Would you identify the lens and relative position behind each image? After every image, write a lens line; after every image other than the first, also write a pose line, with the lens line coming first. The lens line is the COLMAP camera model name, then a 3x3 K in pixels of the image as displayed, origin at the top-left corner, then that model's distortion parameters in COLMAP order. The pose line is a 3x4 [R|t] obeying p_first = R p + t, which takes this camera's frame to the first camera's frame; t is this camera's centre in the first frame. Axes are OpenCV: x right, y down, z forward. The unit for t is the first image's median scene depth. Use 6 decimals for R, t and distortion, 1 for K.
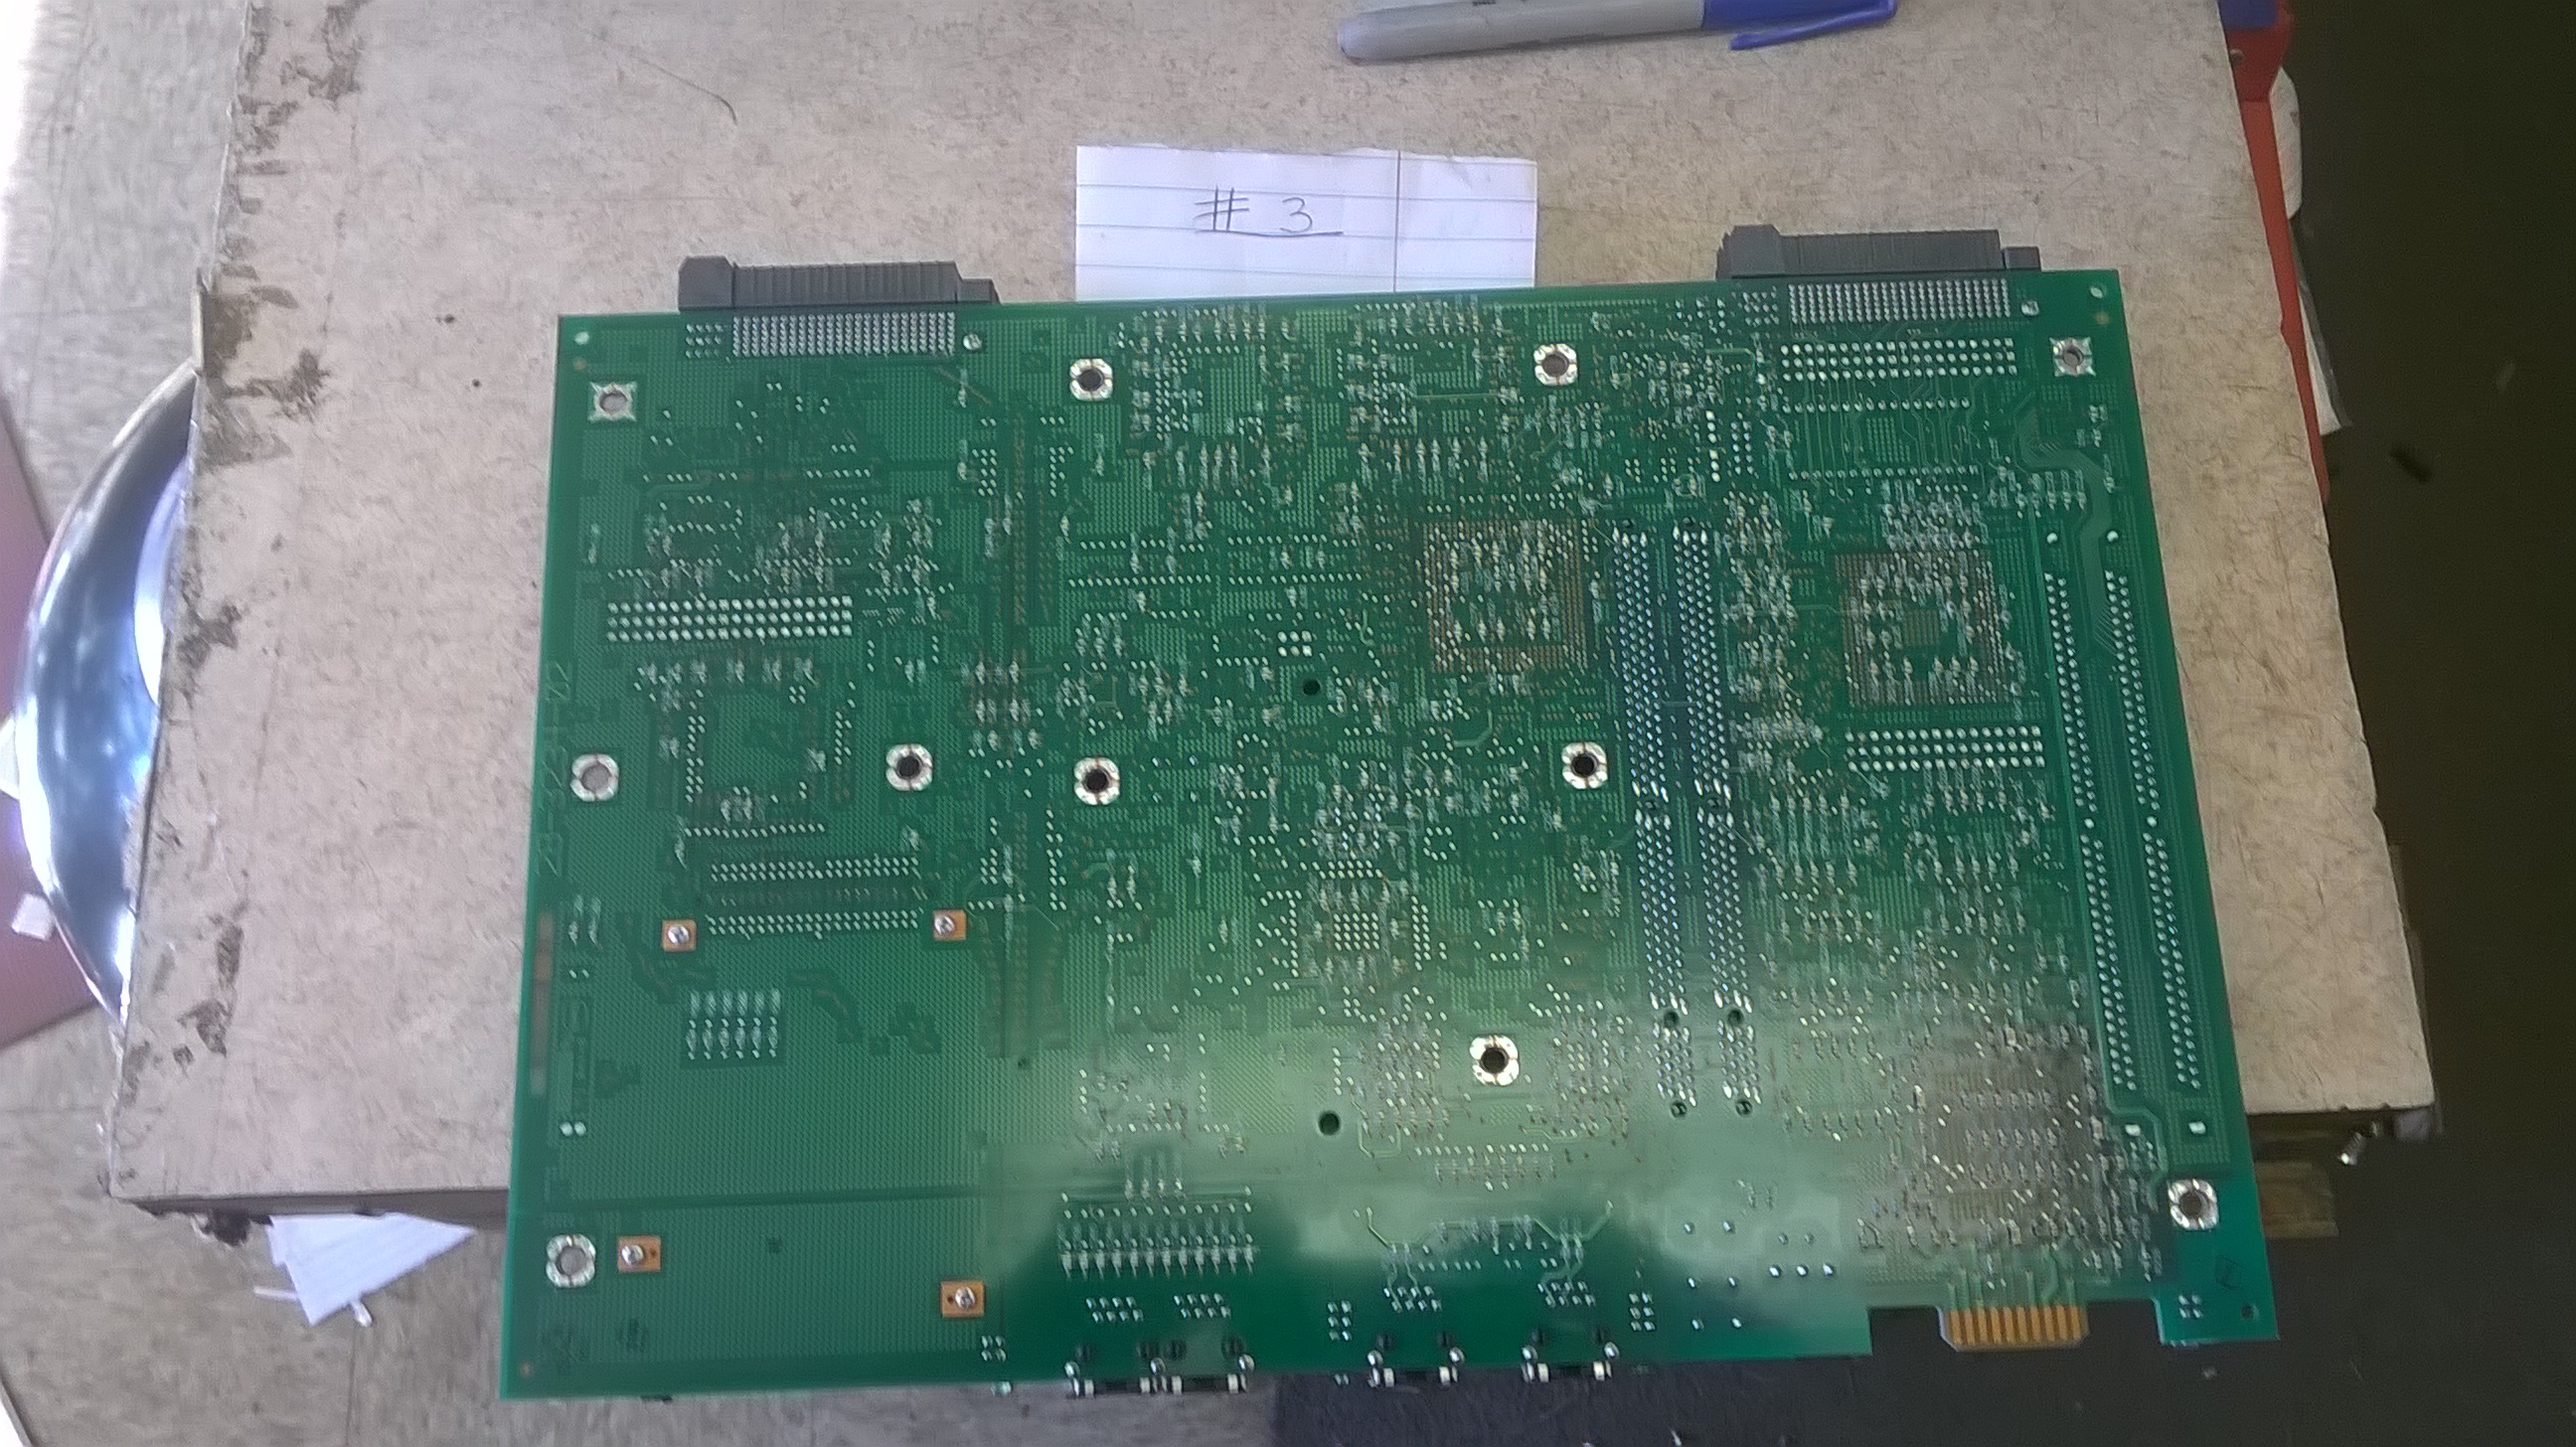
lens RADIAL K [[2194.3, 0, 1289.2], [0, 2194.3, 782.5], [0, 0, 1]] dist [0.012767, -0.054519]
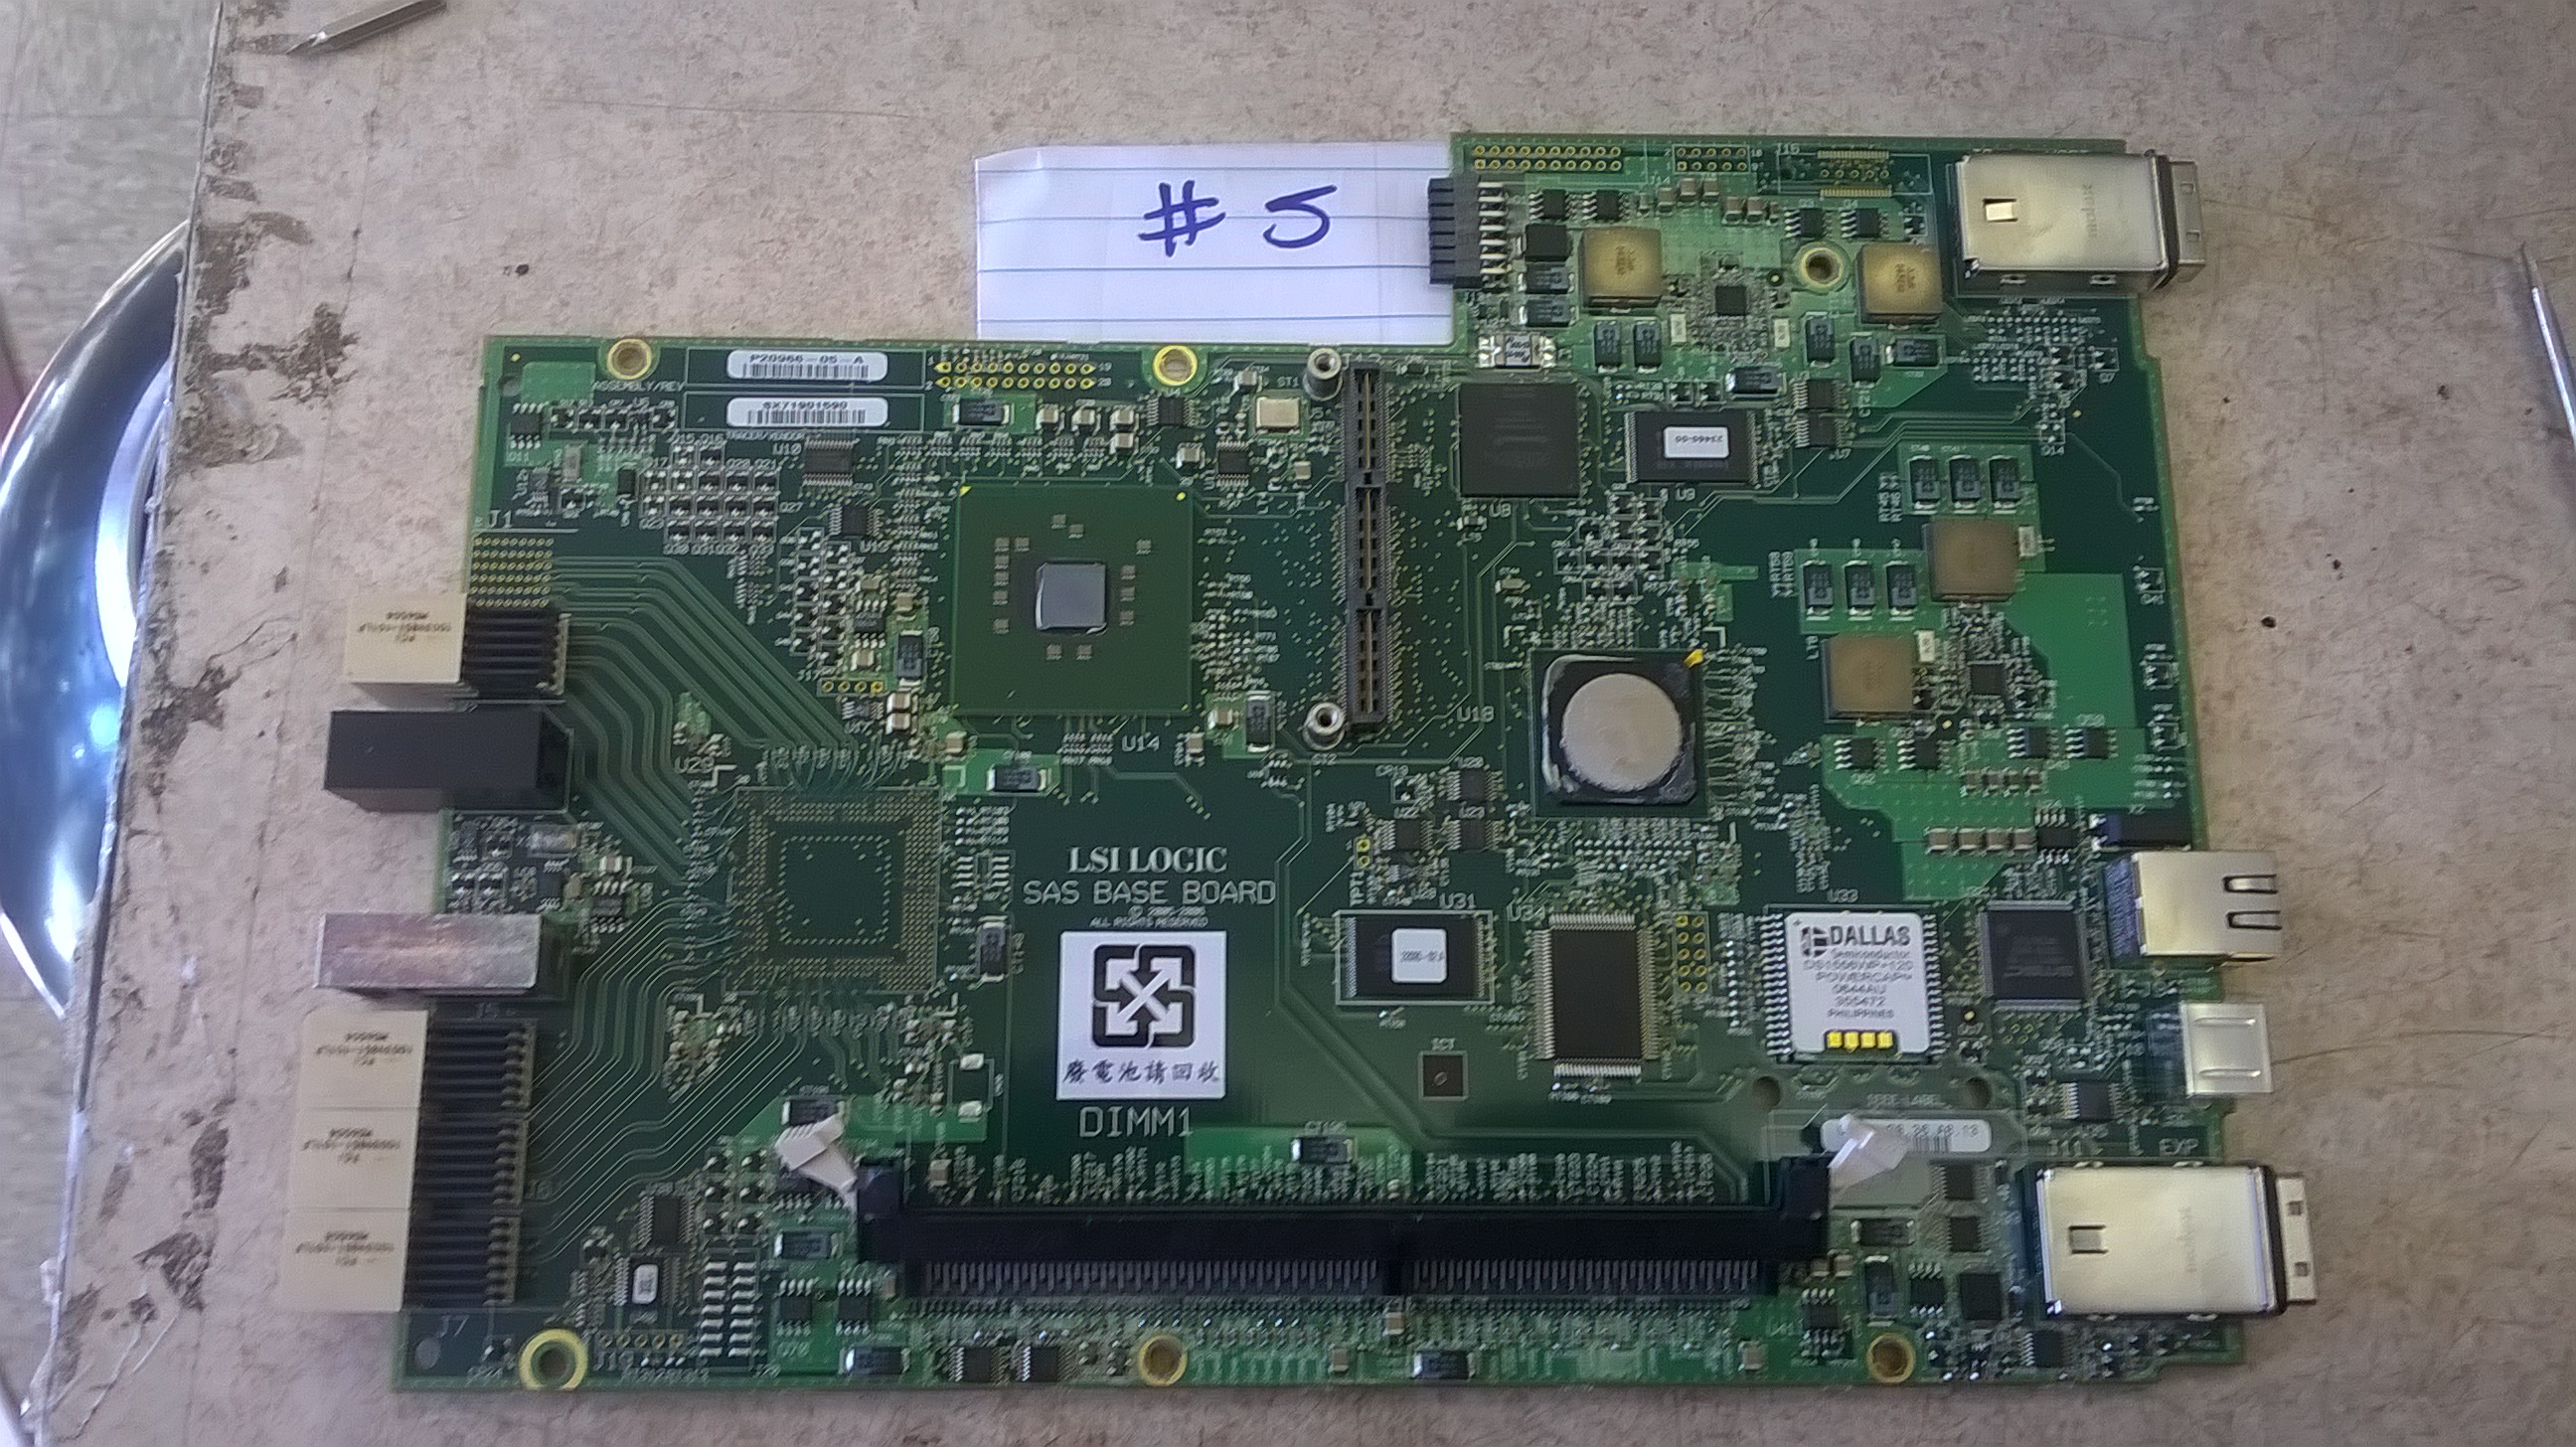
lens RADIAL K [[2194.3, 0, 1279.0], [0, 2194.3, 760.5], [0, 0, 1]] dist [0.012767, -0.054519]
pose [[0.999061, 0.042932, 0.005893, -0.128876], [-0.043233, 0.996757, 0.067869, -0.108918], [-0.002960, -0.068060, 0.997677, 0.262245]]
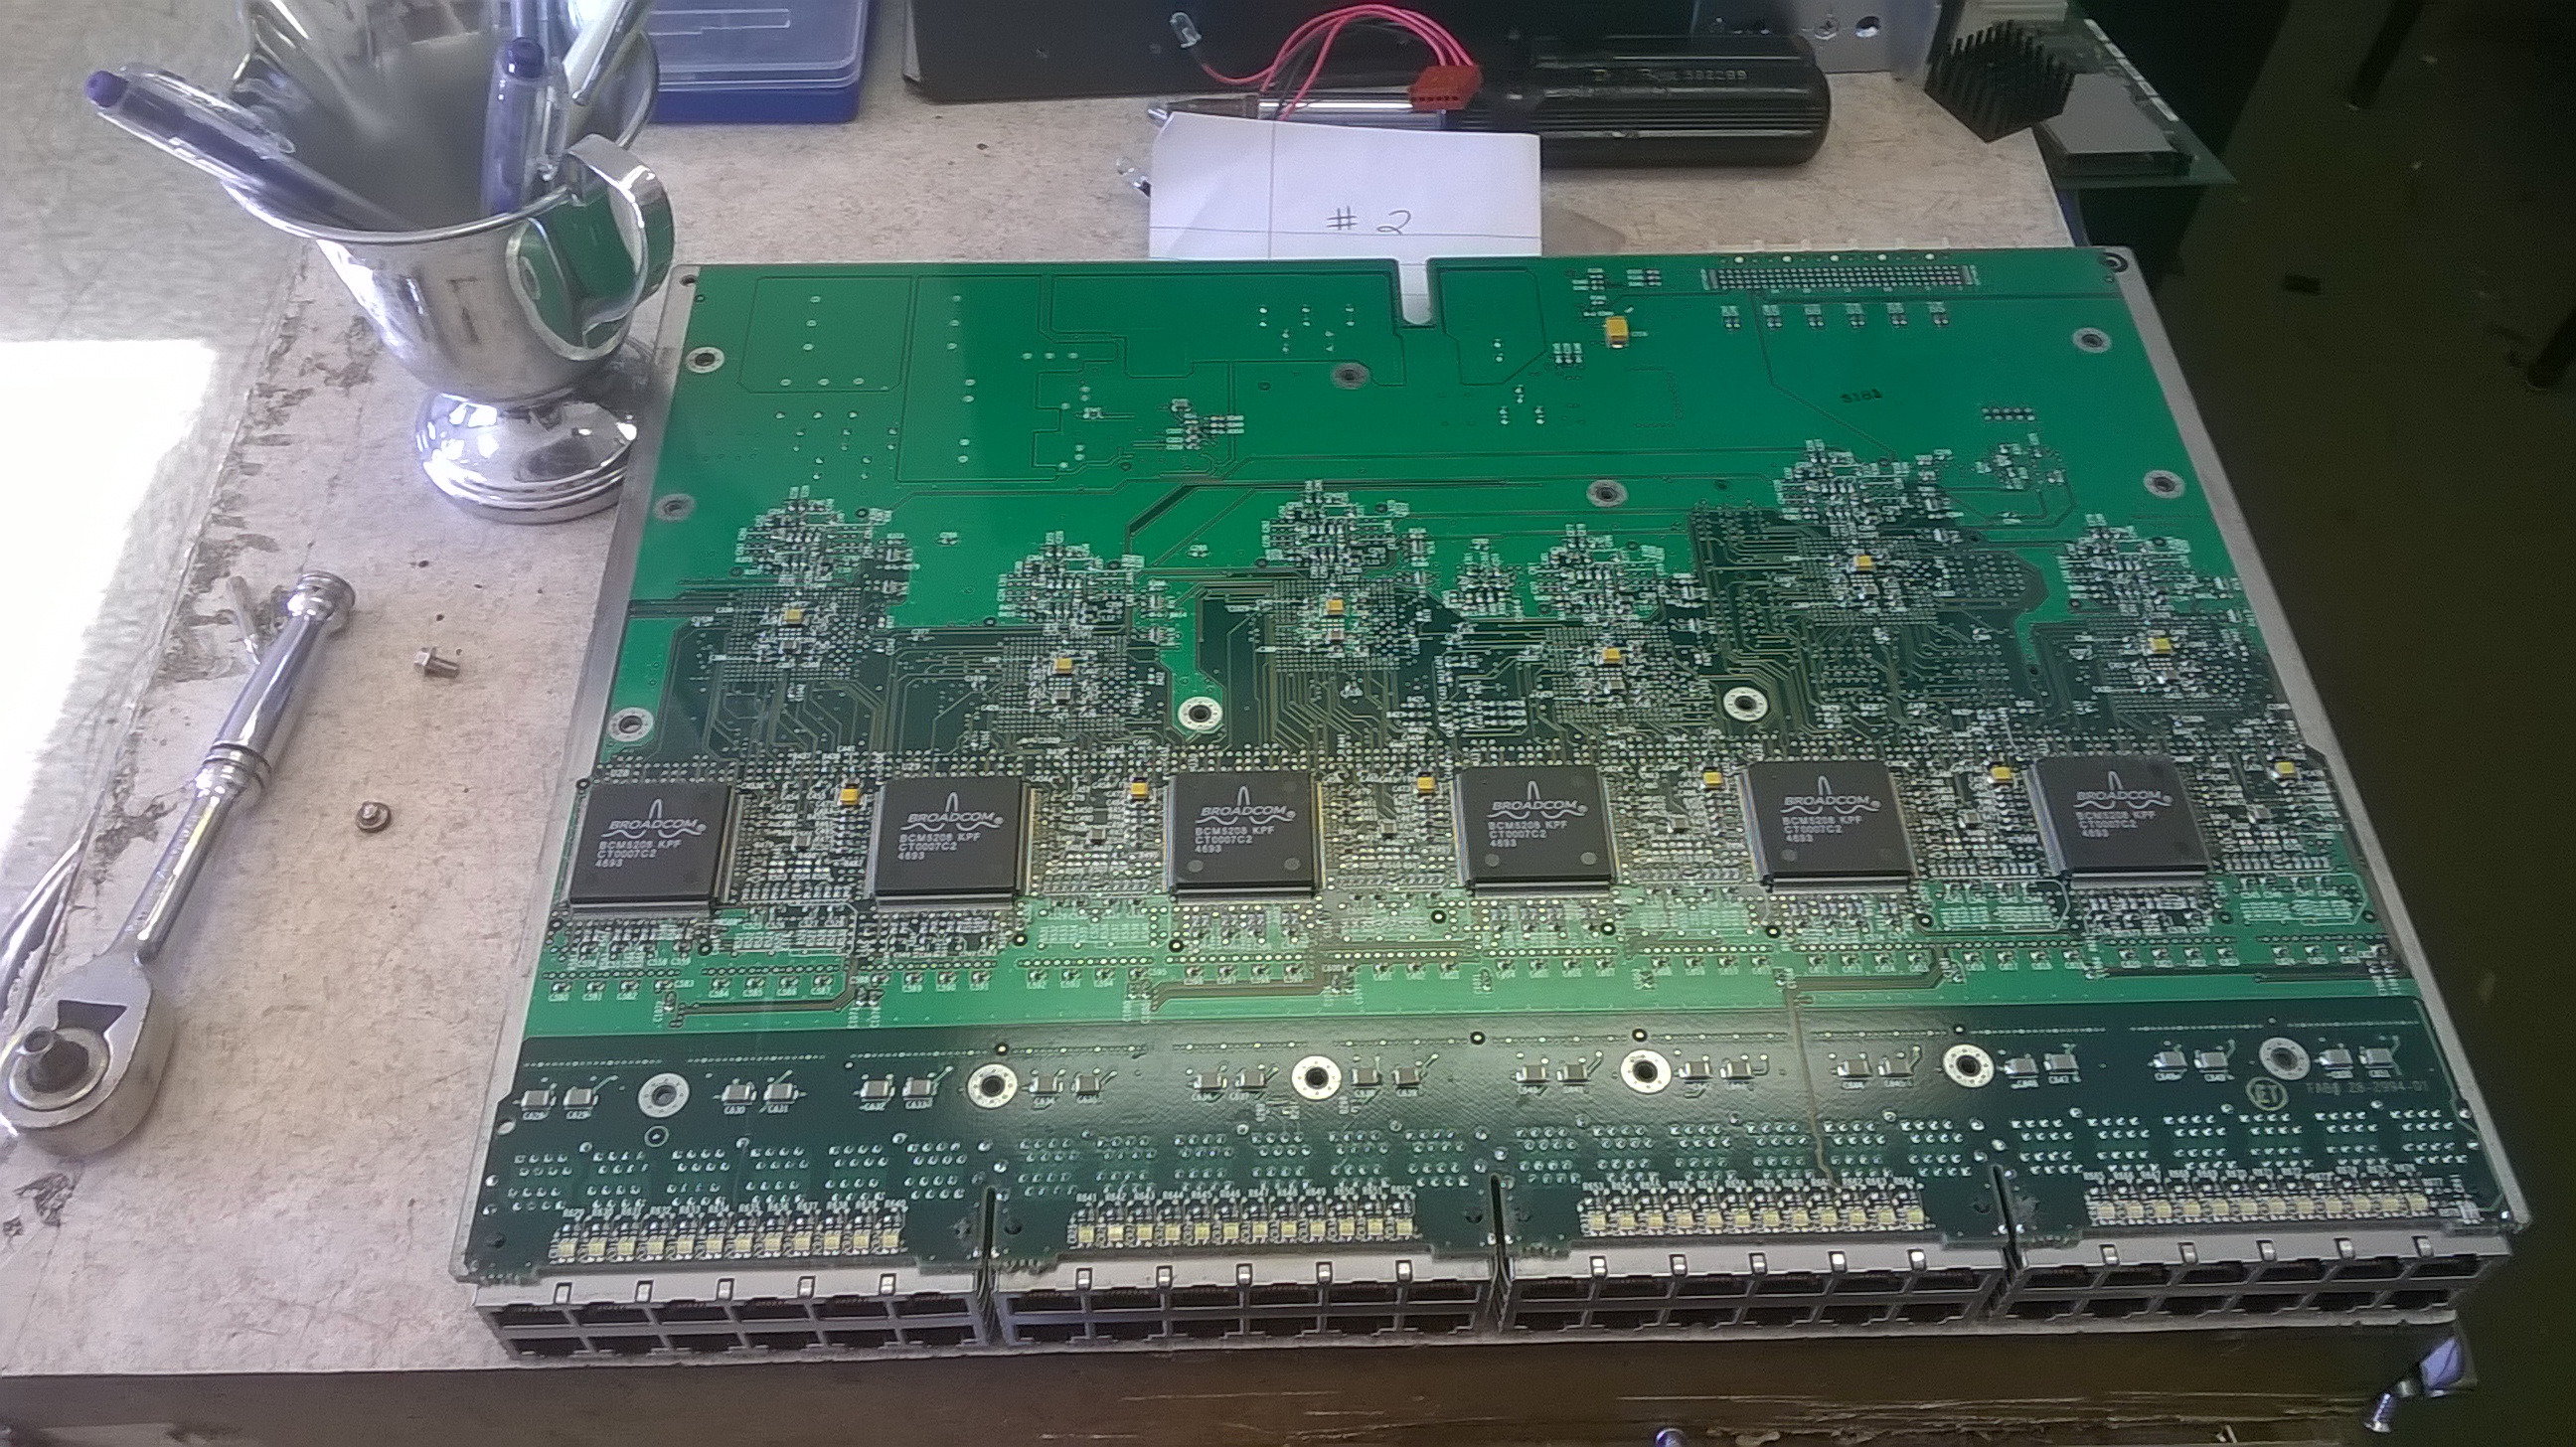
lens RADIAL K [[2194.3, 0, 1293.5], [0, 2194.3, 739.3], [0, 0, 1]] dist [0.012767, -0.054519]
pose [[0.999909, 0.013362, -0.001791, 0.028904], [-0.013161, 0.938779, -0.344269, 0.215908], [-0.002919, 0.344262, 0.938869, 0.058807]]
